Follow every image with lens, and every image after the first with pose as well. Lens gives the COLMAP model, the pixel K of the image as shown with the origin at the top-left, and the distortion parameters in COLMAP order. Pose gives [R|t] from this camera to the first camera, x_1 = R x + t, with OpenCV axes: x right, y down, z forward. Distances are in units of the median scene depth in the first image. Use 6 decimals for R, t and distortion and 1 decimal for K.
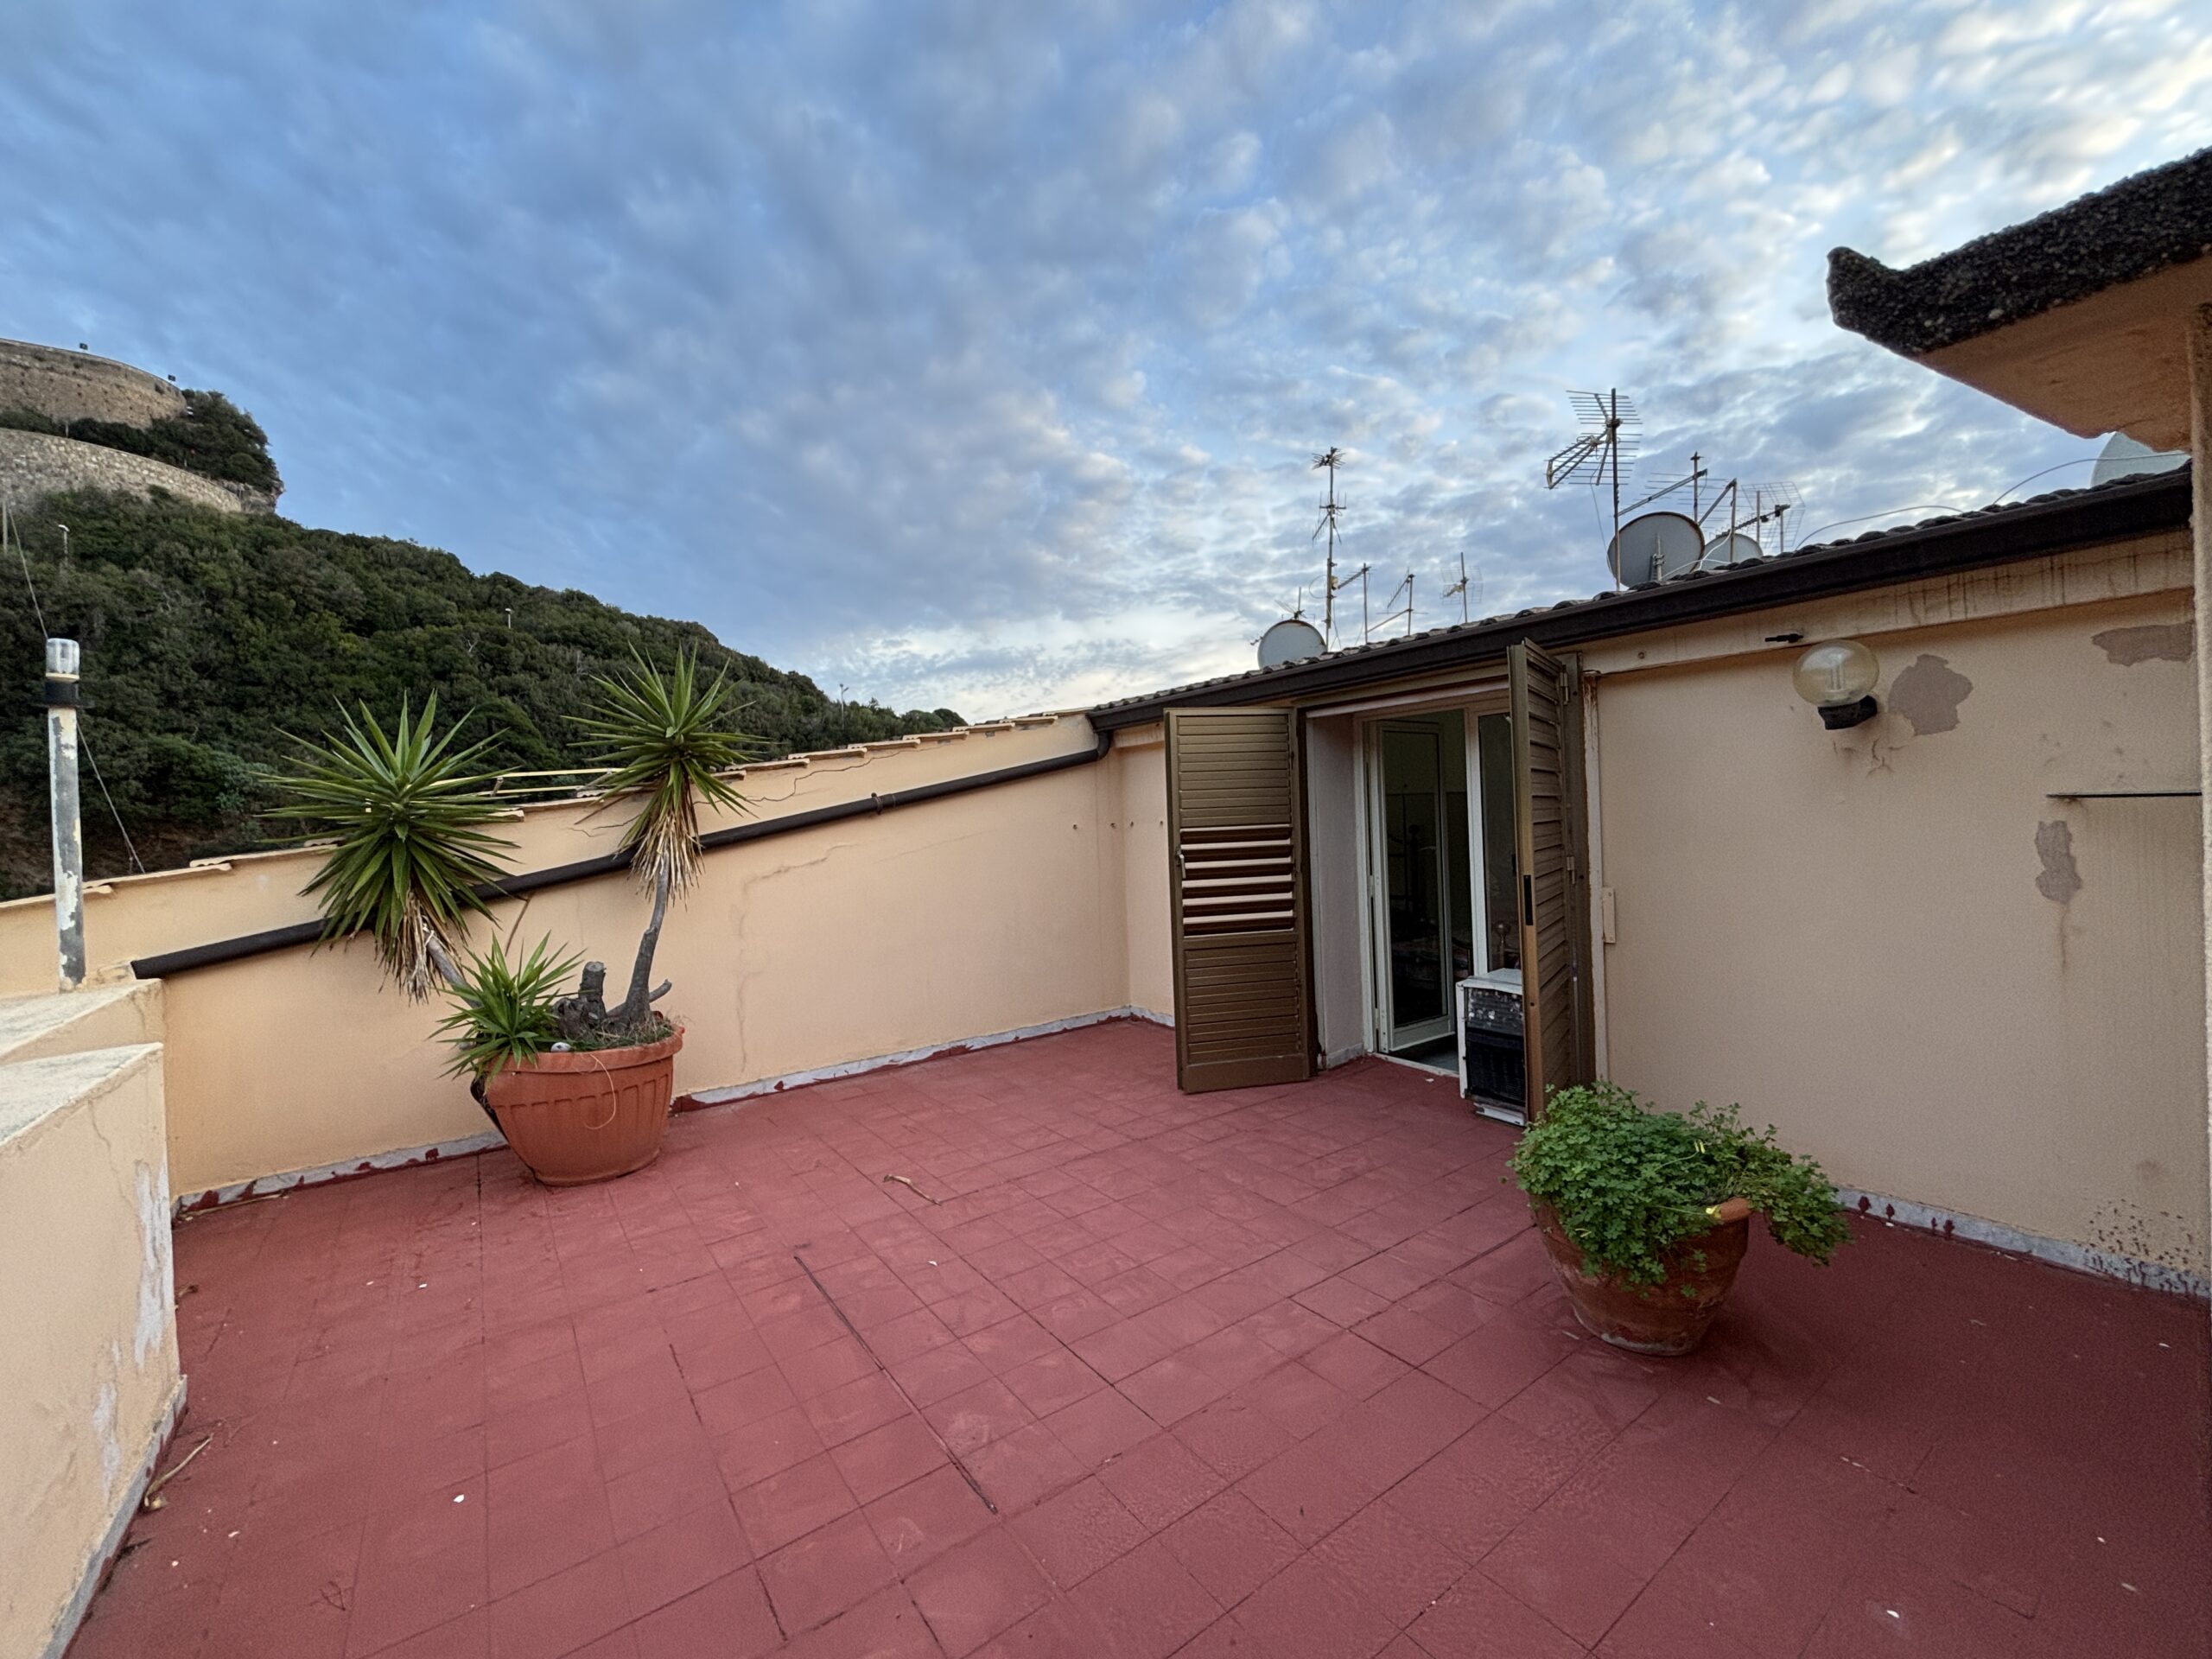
lens RADIAL K [[881.4, 0, 1107.6], [0, 881.4, 824.4], [0, 0, 1]] dist [-0.002840, -0.000106]
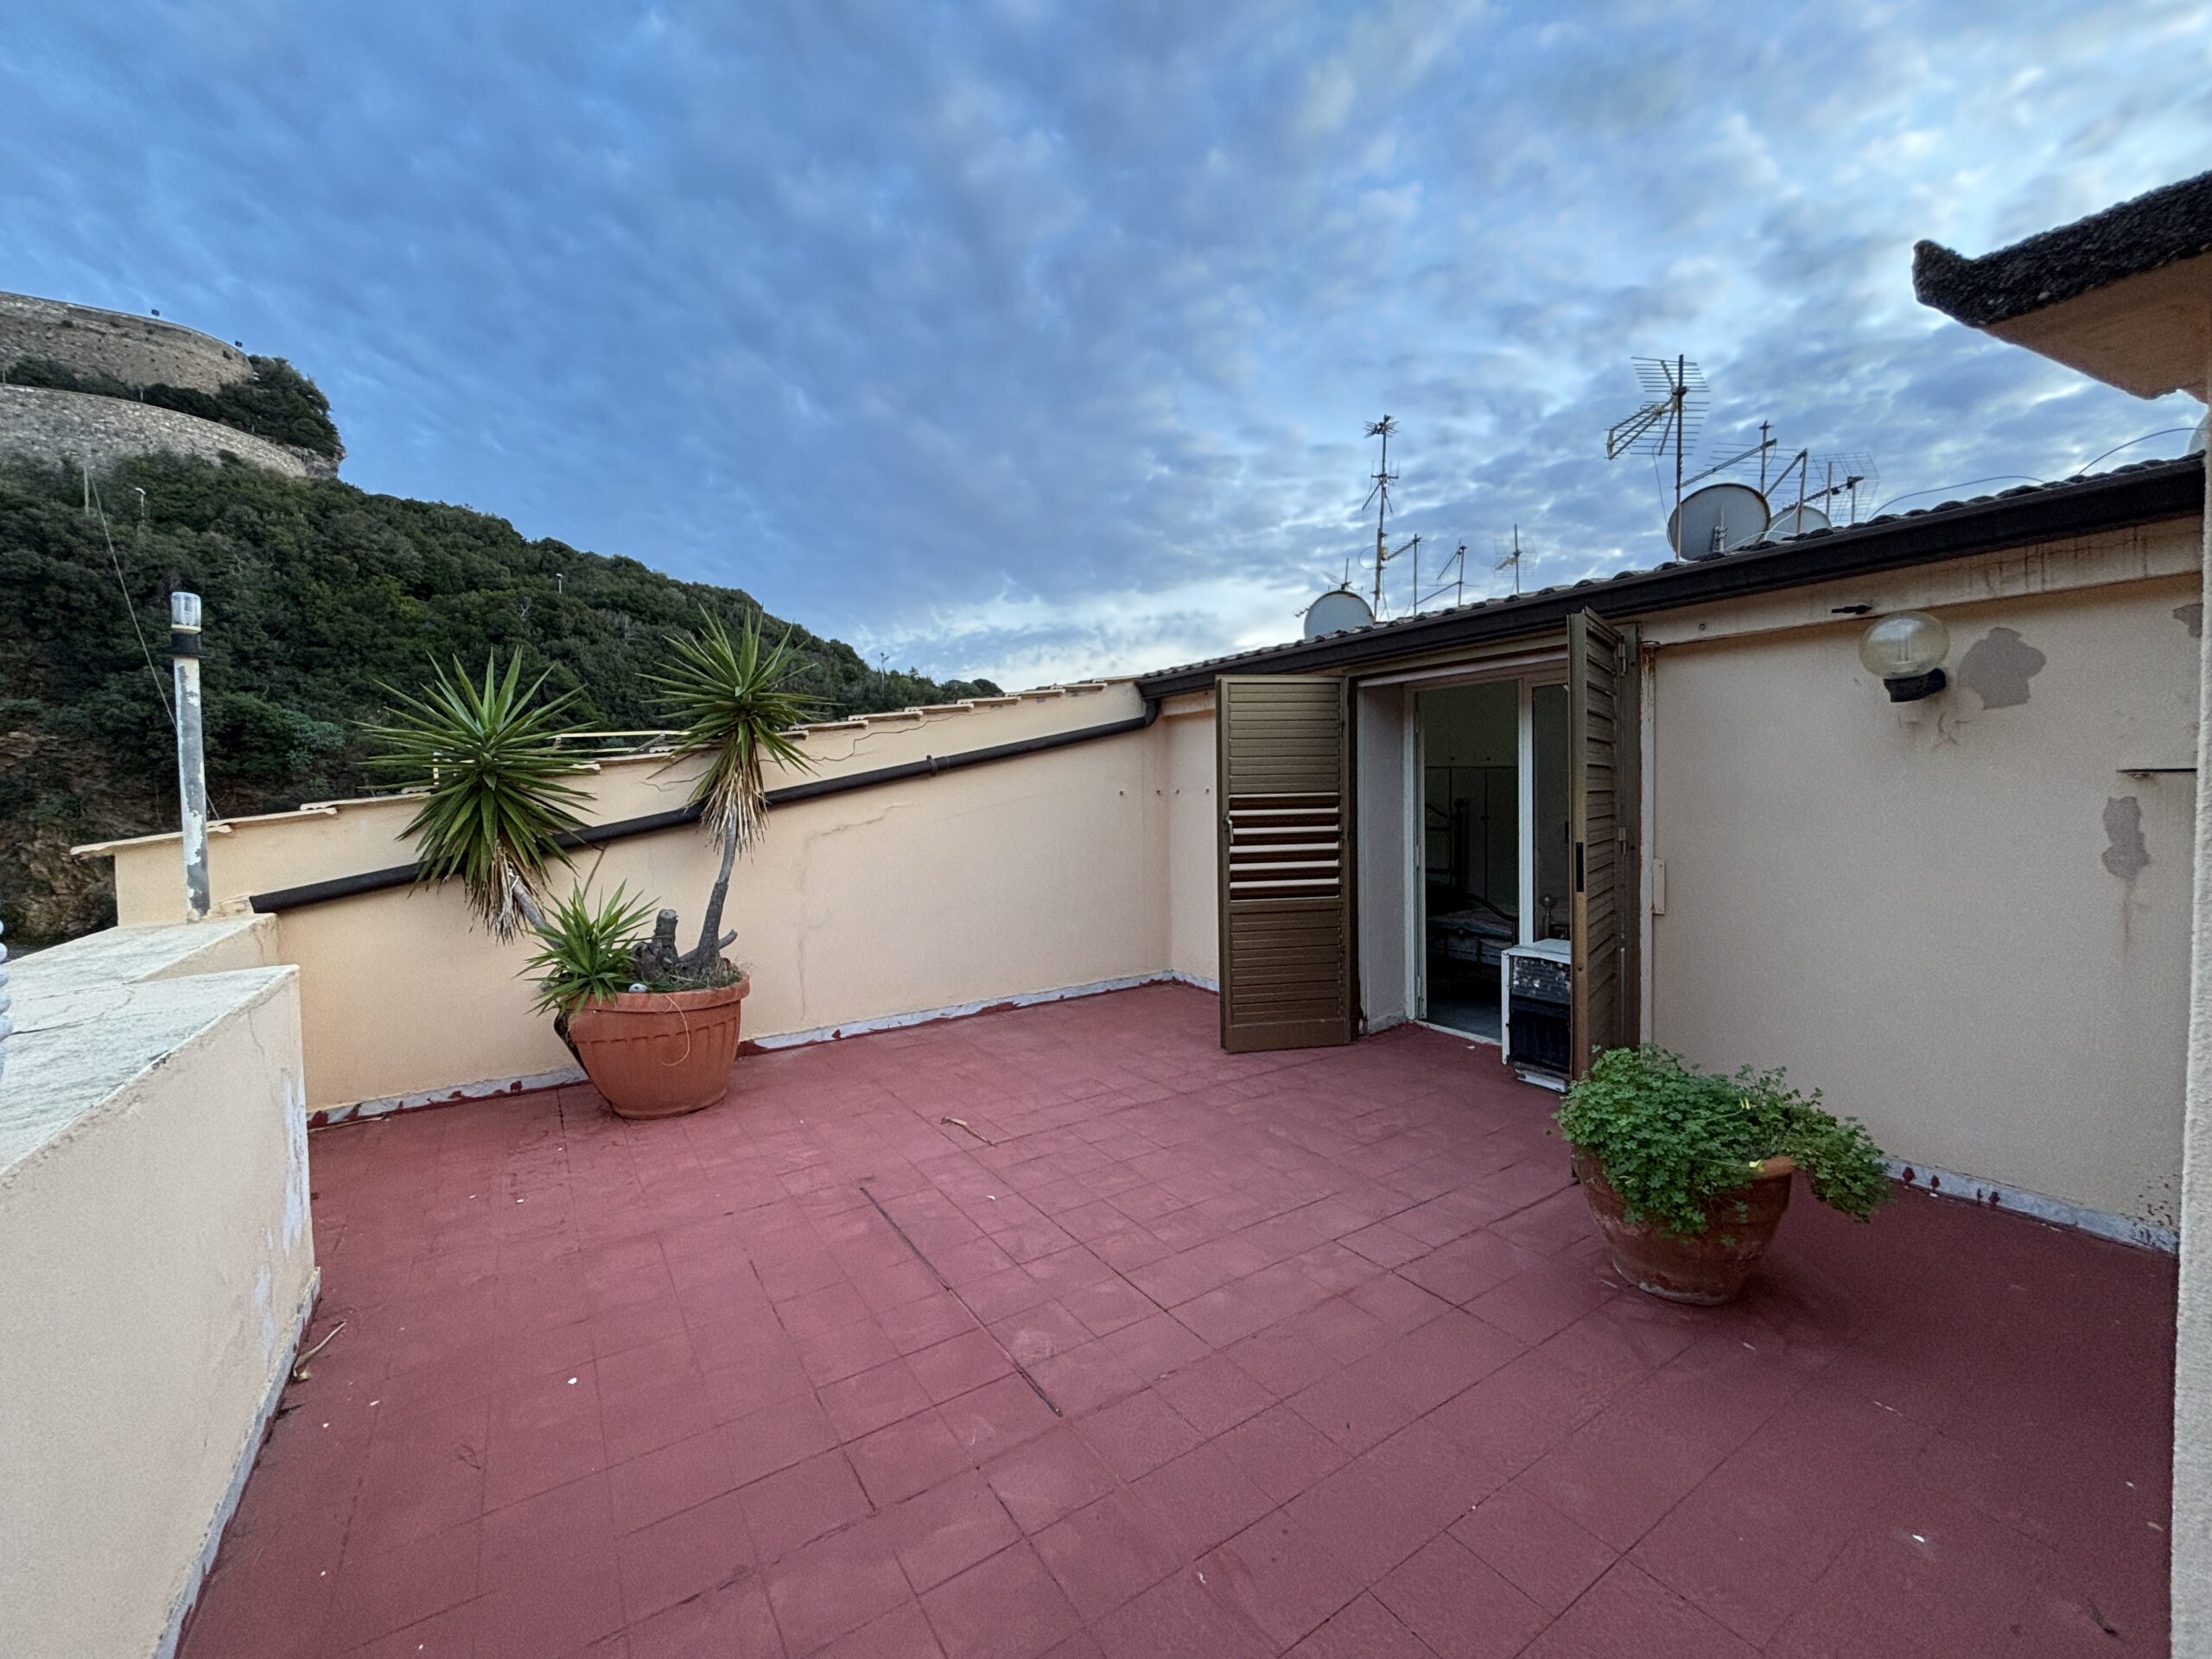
lens RADIAL K [[881.4, 0, 1107.6], [0, 881.4, 824.4], [0, 0, 1]] dist [-0.002840, -0.000106]
pose [[0.999022, 0.020709, -0.039061, -0.017927], [-0.019506, 0.999331, 0.030941, 0.010887], [0.039675, -0.030149, 0.998758, -0.021733]]
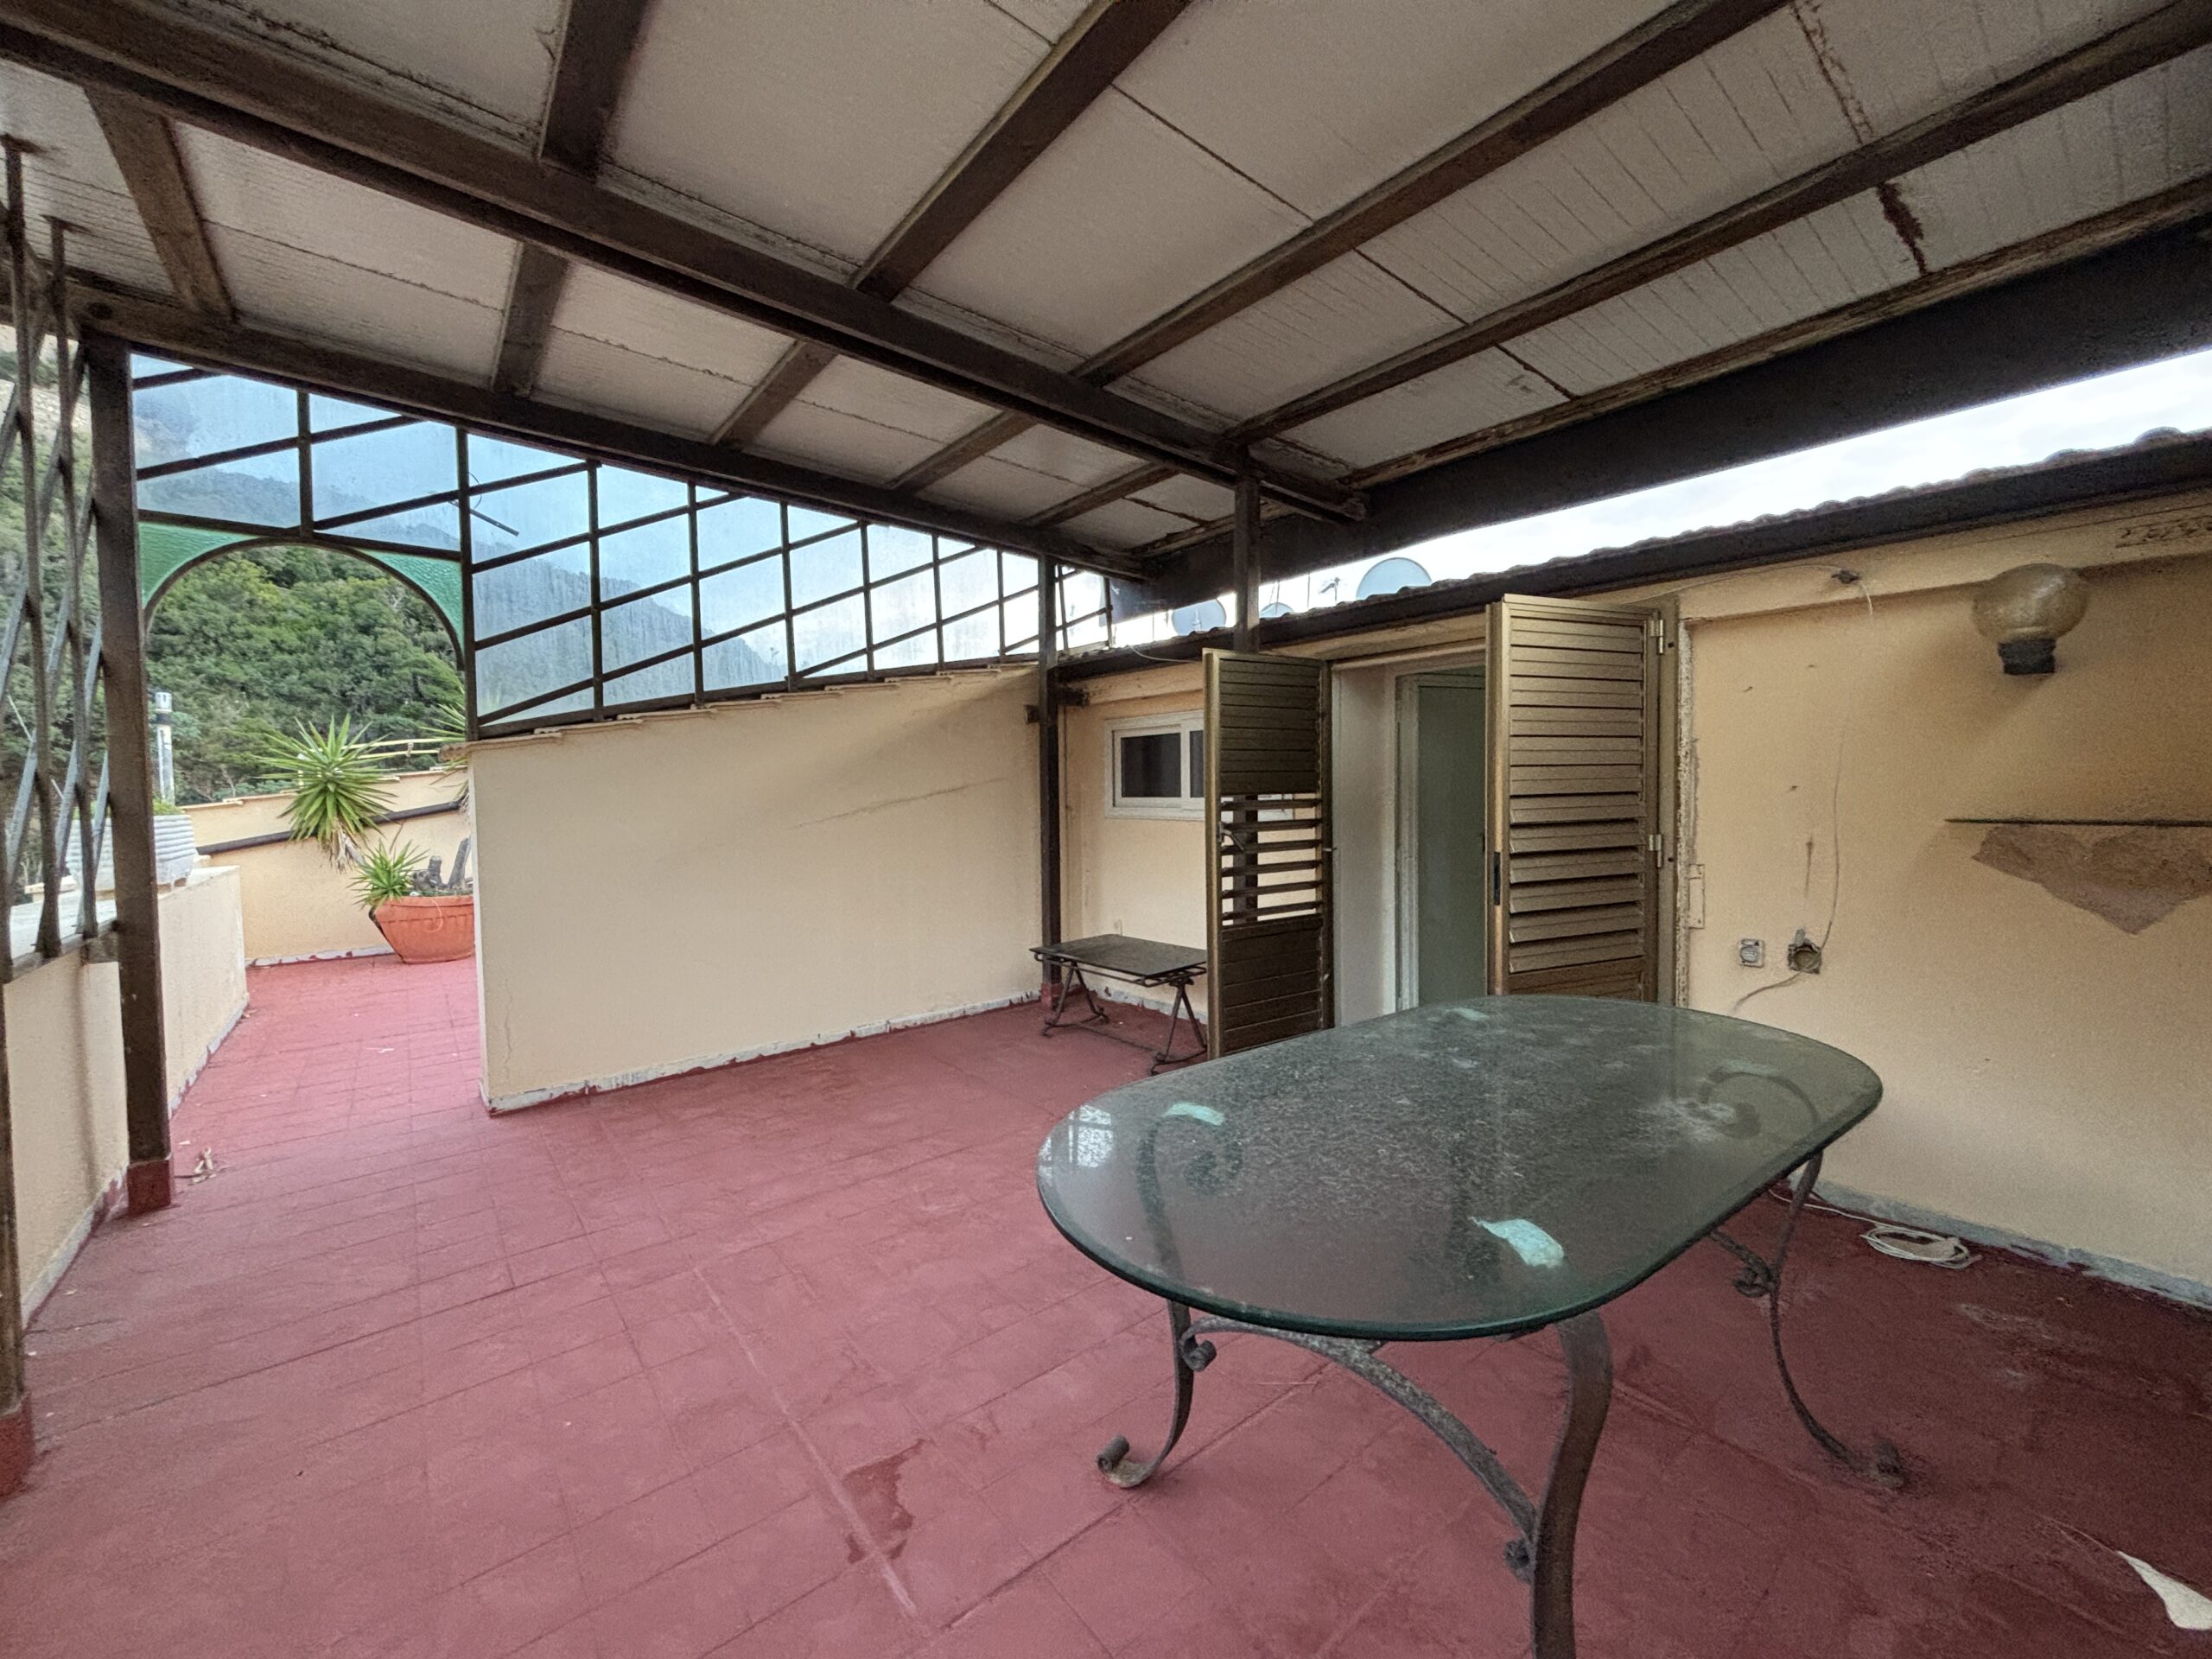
lens RADIAL K [[870.1, 0, 1126.7], [0, 870.1, 826.8], [0, 0, 1]] dist [-0.000167, -0.003576]
pose [[0.997255, 0.023114, 0.070342, 0.724944], [-0.025769, 0.998980, 0.037077, -0.017439], [-0.069413, -0.038788, 0.996834, -0.919683]]
